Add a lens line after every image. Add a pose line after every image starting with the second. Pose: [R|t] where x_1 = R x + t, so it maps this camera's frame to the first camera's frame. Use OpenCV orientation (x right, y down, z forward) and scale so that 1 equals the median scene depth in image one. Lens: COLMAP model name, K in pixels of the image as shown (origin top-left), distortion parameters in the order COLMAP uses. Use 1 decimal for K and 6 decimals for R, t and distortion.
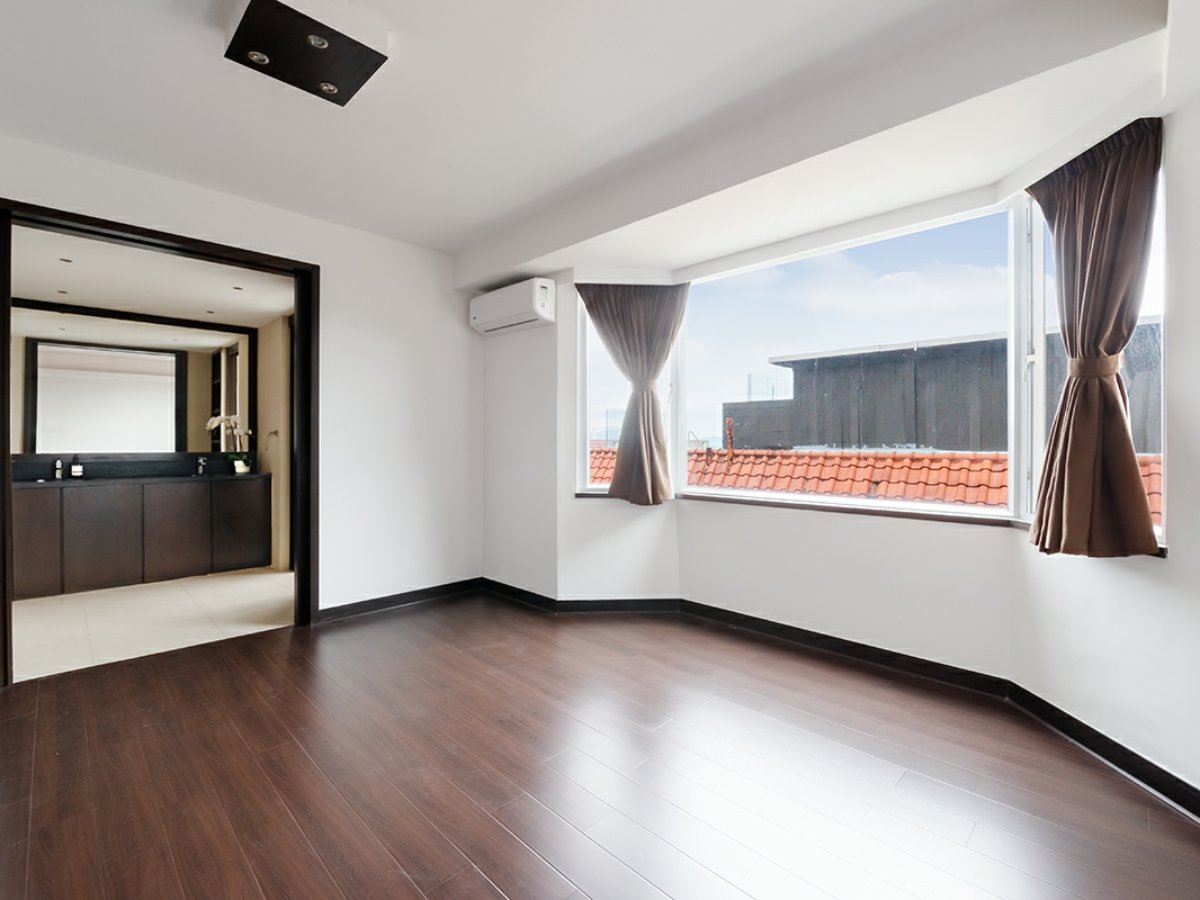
lens RADIAL K [[542.3, 0, 598.8], [0, 542.3, 444.0], [0, 0, 1]] dist [0.001239, 0.000424]
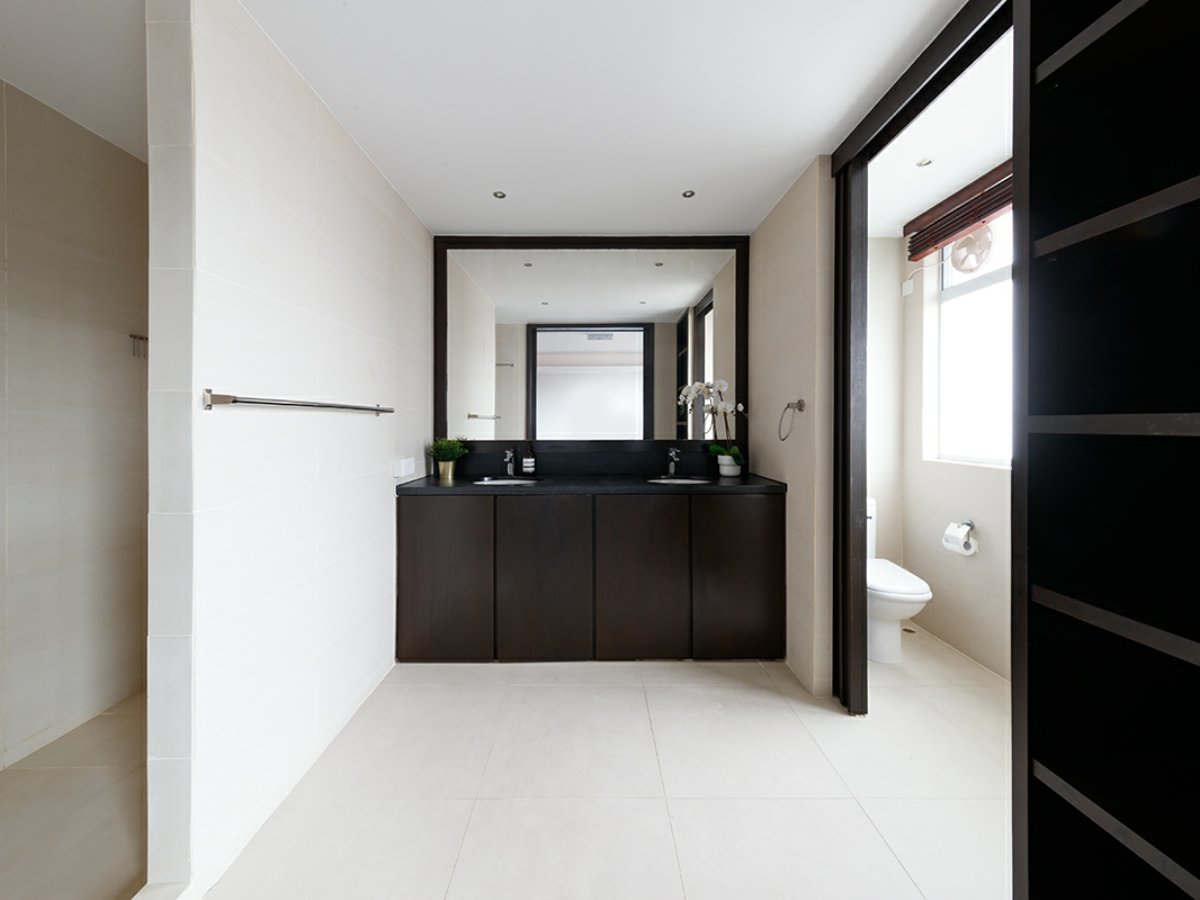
lens RADIAL K [[590.8, 0, 599.5], [0, 590.8, 442.7], [0, 0, 1]] dist [-0.000732, -0.000126]
pose [[0.740753, 0.015340, -0.671602, -0.324178], [-0.004079, 0.999824, 0.018337, 0.005495], [0.671765, -0.010844, 0.740685, 0.420292]]
